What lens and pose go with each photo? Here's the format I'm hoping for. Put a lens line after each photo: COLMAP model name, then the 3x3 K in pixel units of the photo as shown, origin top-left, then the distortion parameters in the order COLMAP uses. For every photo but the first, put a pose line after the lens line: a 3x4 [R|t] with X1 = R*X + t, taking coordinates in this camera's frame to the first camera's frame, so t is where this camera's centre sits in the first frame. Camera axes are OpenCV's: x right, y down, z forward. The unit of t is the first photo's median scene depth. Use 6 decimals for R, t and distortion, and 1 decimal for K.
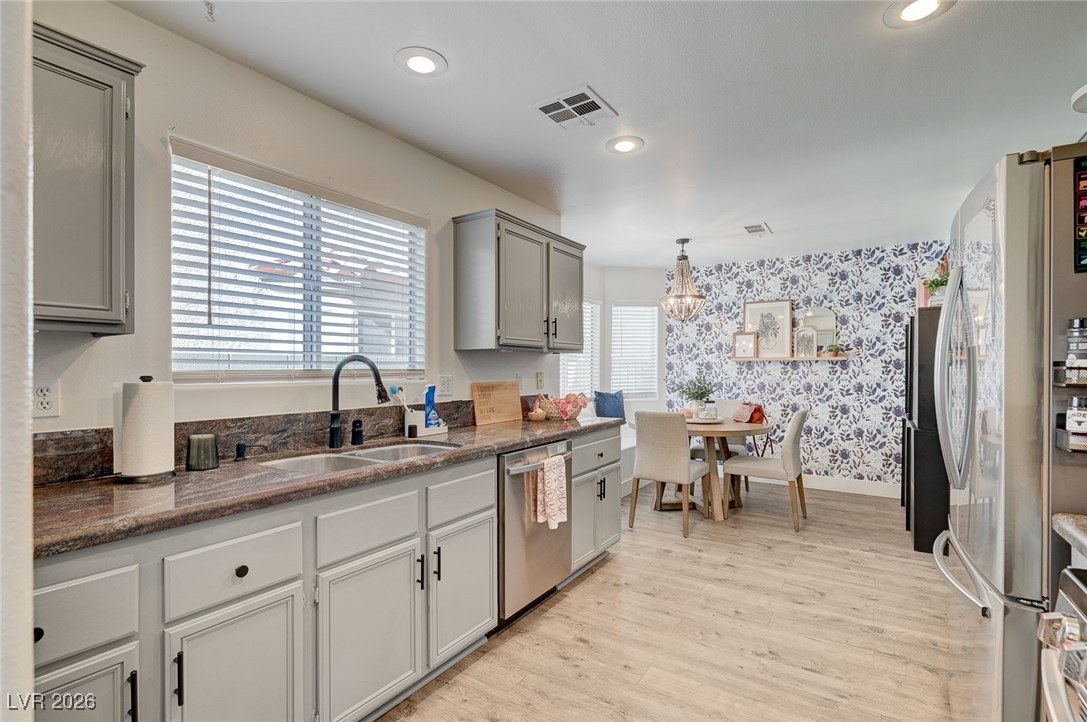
lens RADIAL K [[510.5, 0, 546.2], [0, 510.5, 355.0], [0, 0, 1]] dist [-0.000960, 0.000144]
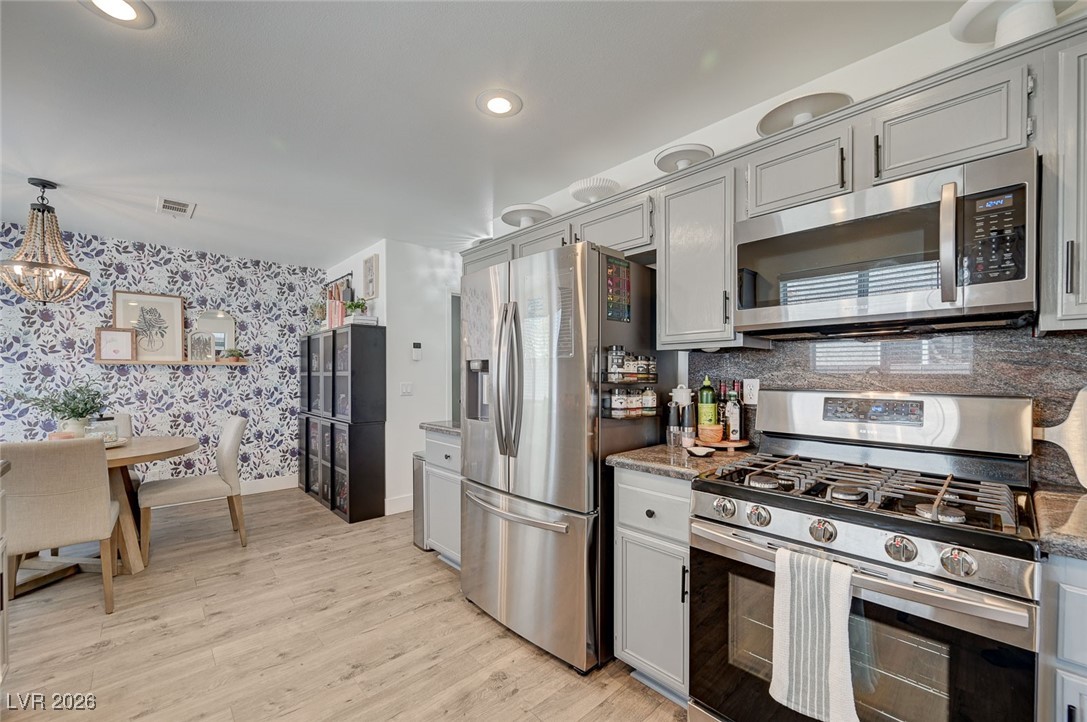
lens RADIAL K [[444.7, 0, 546.4], [0, 444.7, 369.4], [0, 0, 1]] dist [0.001833, 0.000062]
pose [[0.246208, 0.009896, 0.969167, -0.134957], [-0.025480, 0.999668, -0.003735, 0.006279], [-0.968882, -0.023774, 0.246378, 0.208896]]
